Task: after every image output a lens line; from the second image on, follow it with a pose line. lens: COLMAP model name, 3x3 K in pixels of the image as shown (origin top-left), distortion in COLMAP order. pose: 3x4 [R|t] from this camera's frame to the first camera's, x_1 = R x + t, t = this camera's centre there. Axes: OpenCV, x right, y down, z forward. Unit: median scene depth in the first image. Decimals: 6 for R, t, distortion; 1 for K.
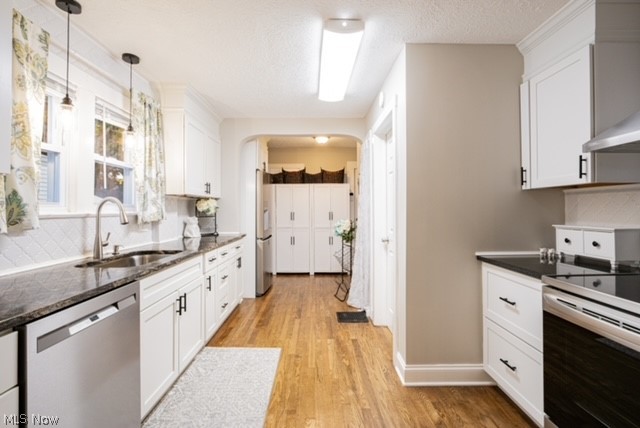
lens RADIAL K [[295.8, 0, 317.8], [0, 295.8, 209.8], [0, 0, 1]] dist [-0.006317, 0.000459]
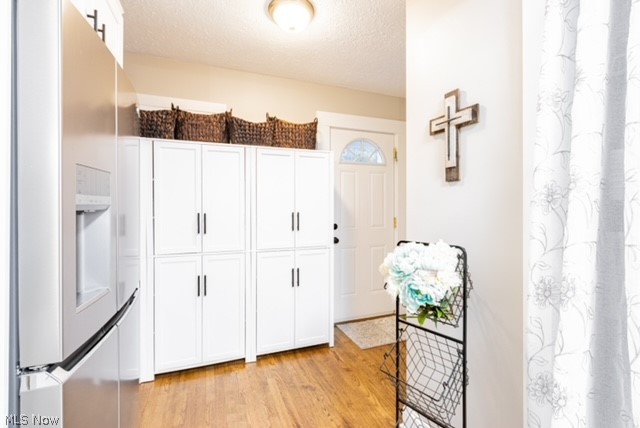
lens RADIAL K [[295.8, 0, 322.8], [0, 295.8, 209.2], [0, 0, 1]] dist [-0.006317, 0.000459]
pose [[0.931587, -0.002853, 0.363508, -0.077138], [0.000069, 0.999971, 0.007673, -0.000094], [-0.363519, -0.007123, 0.931560, 0.572722]]
